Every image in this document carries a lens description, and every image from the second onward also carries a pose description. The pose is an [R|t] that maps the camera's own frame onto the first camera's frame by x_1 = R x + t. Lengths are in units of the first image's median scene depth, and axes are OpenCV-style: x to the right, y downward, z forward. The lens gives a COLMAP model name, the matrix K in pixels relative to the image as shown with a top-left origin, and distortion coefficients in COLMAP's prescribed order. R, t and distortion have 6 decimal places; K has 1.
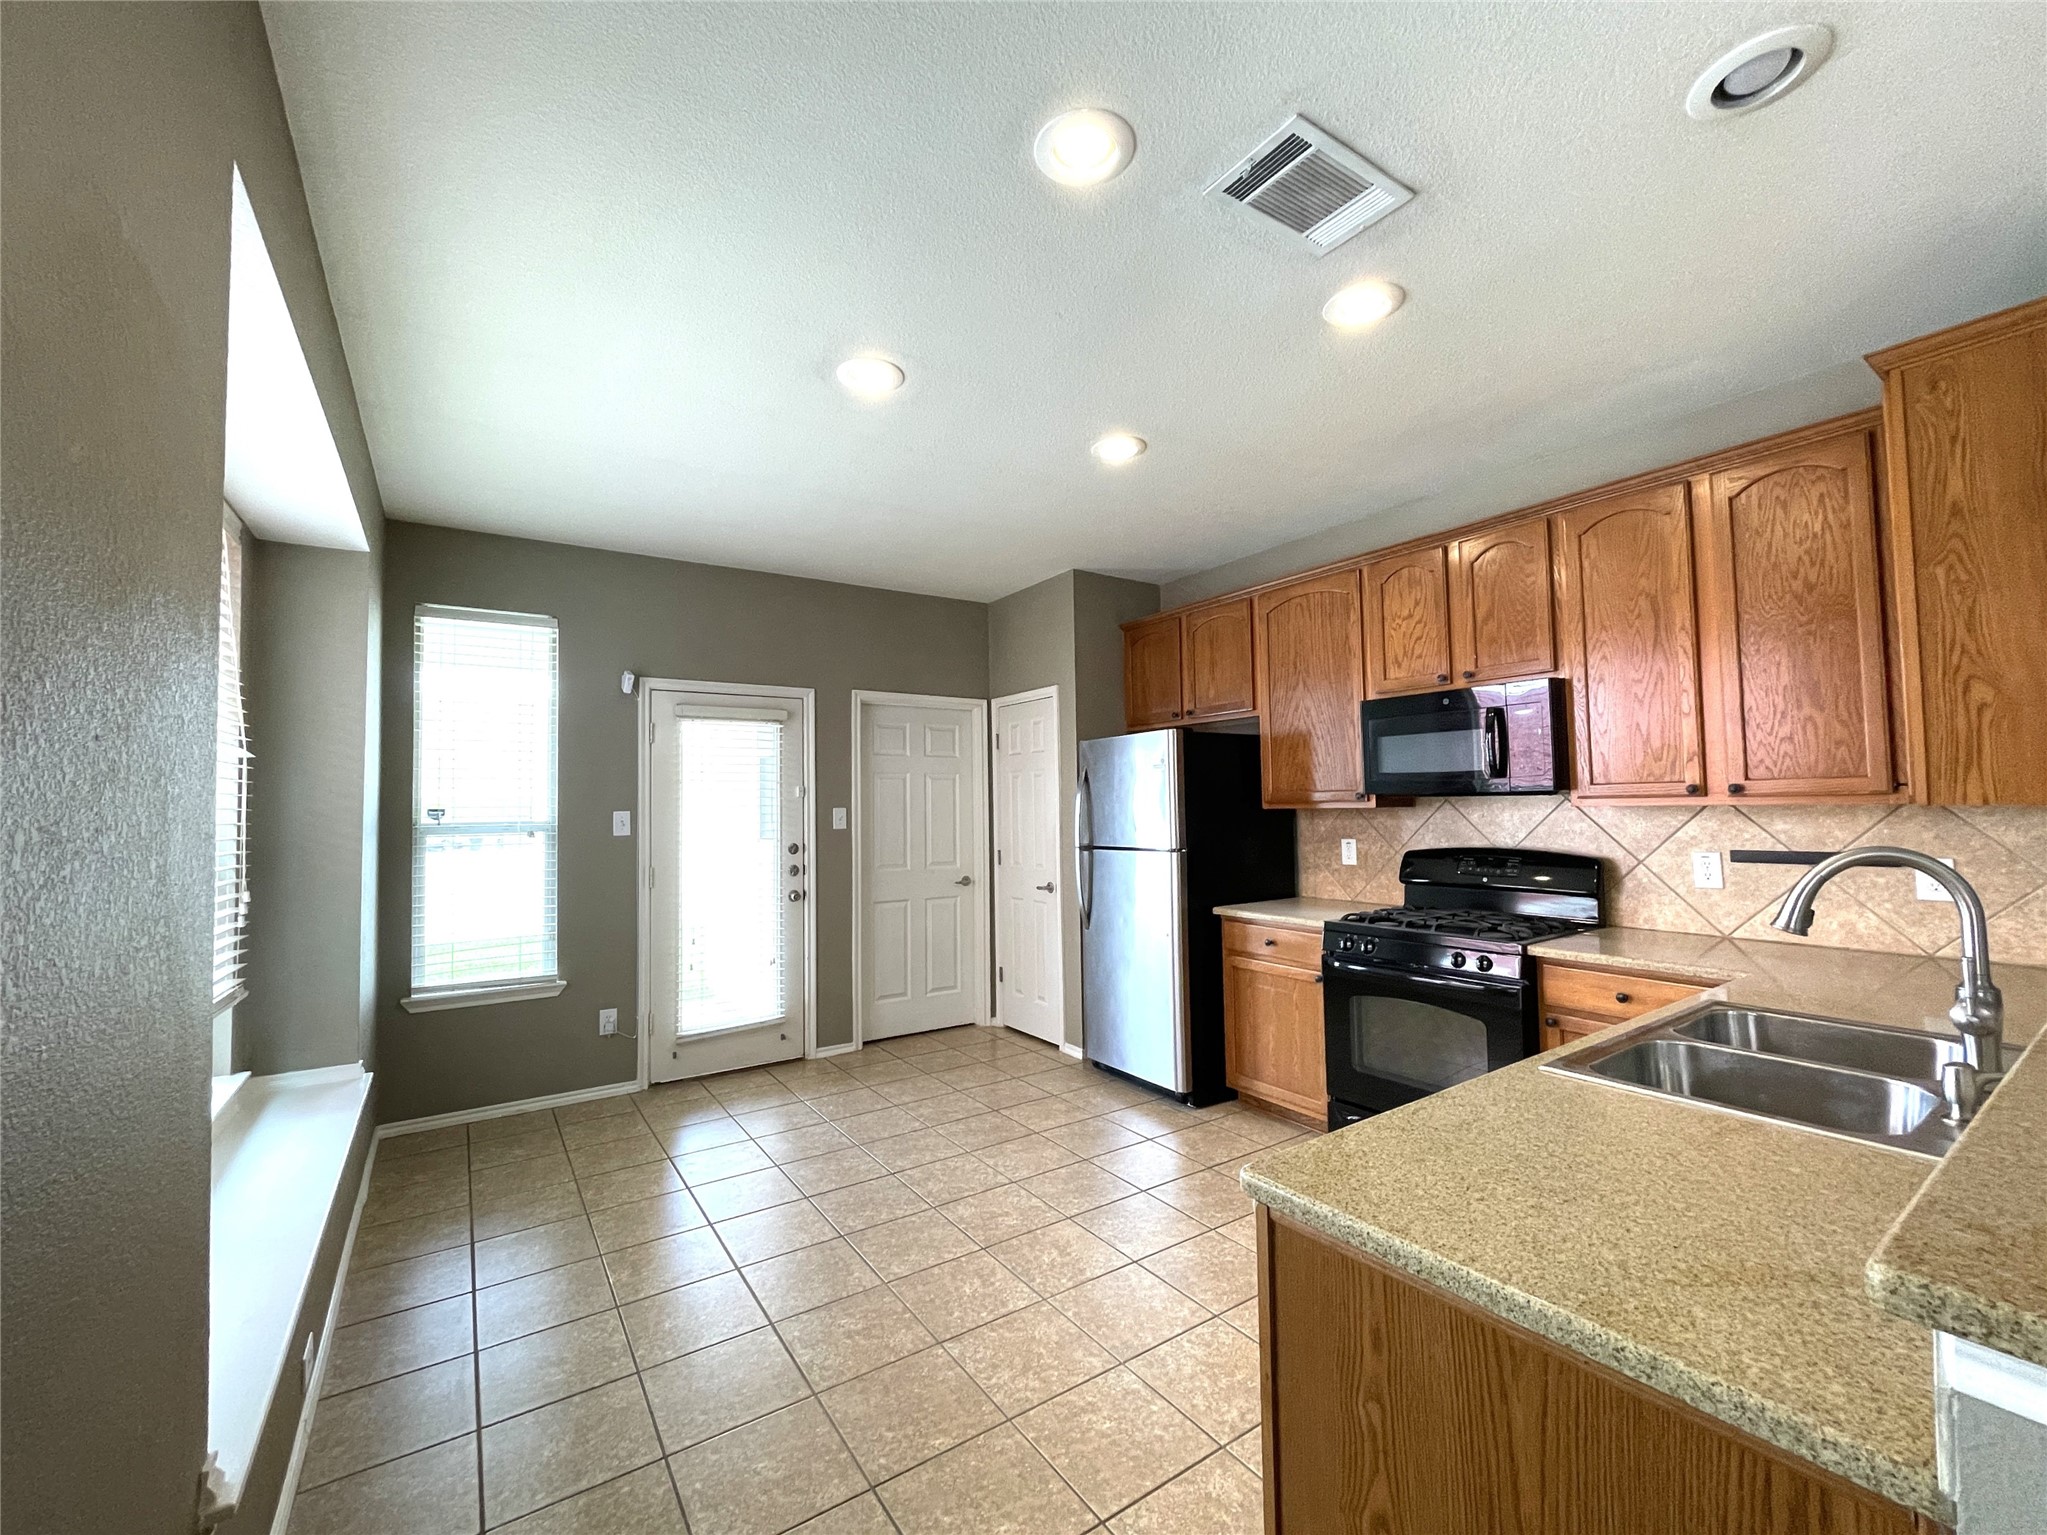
lens RADIAL K [[821.2, 0, 1031.0], [0, 821.2, 769.9], [0, 0, 1]] dist [0.003961, -0.001015]
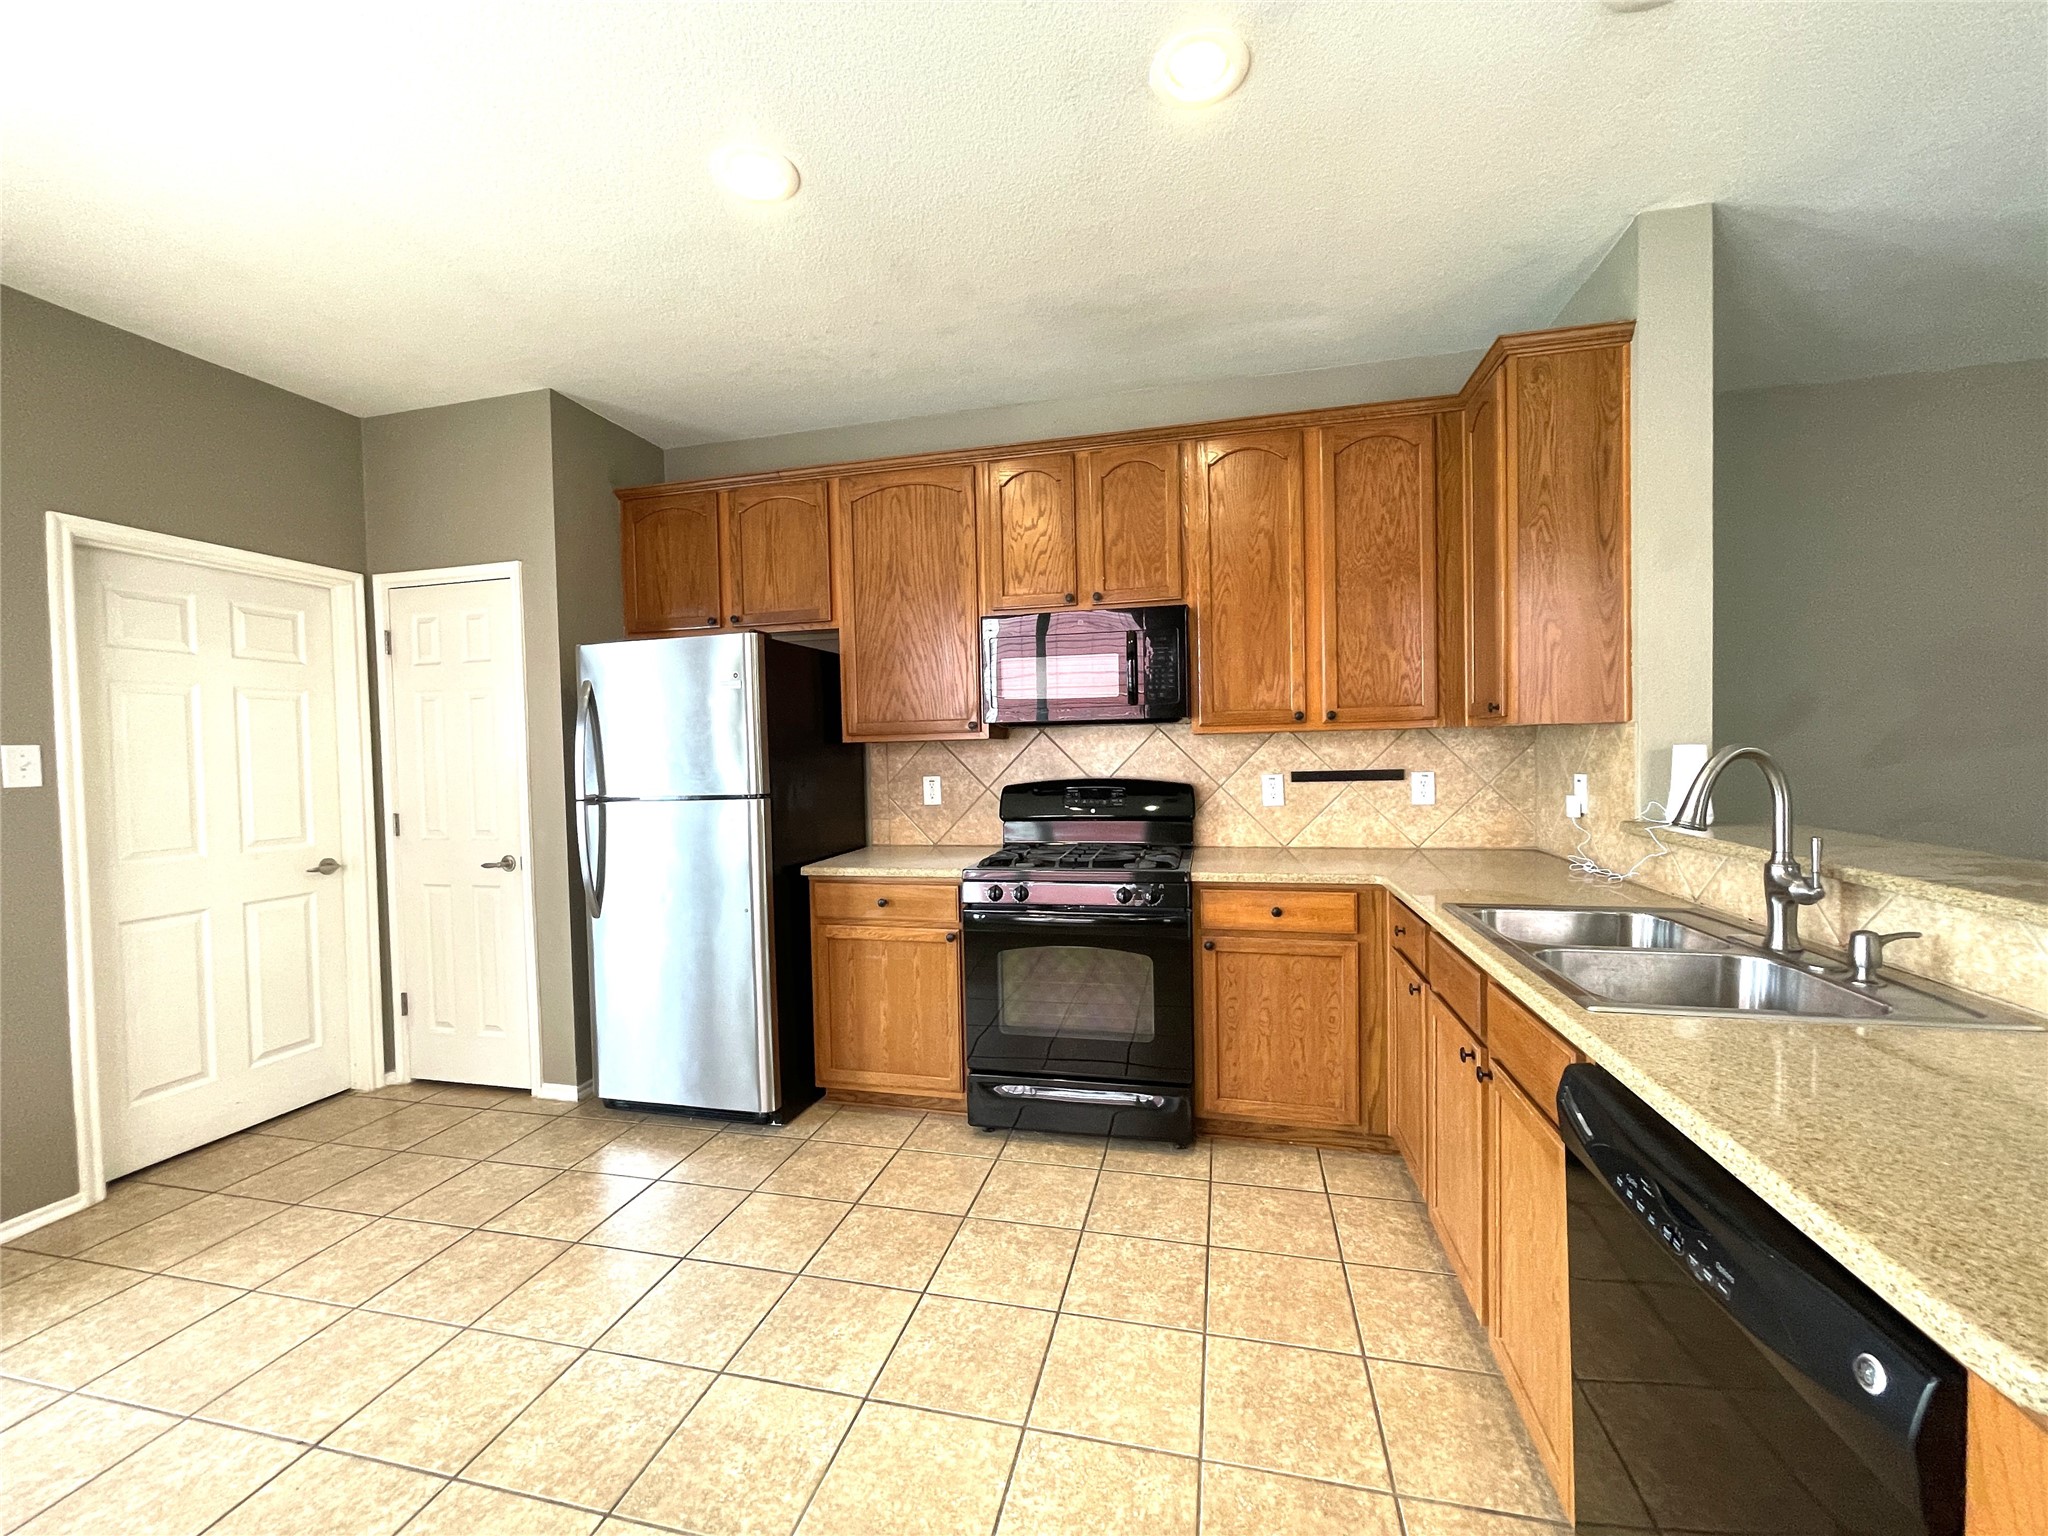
lens RADIAL K [[821.6, 0, 1015.4], [0, 821.6, 766.5], [0, 0, 1]] dist [0.003961, -0.001015]
pose [[0.750055, -0.017552, 0.661142, -0.141486], [-0.018834, 0.998676, 0.047880, 0.030478], [-0.661107, -0.048364, 0.748731, 0.285979]]
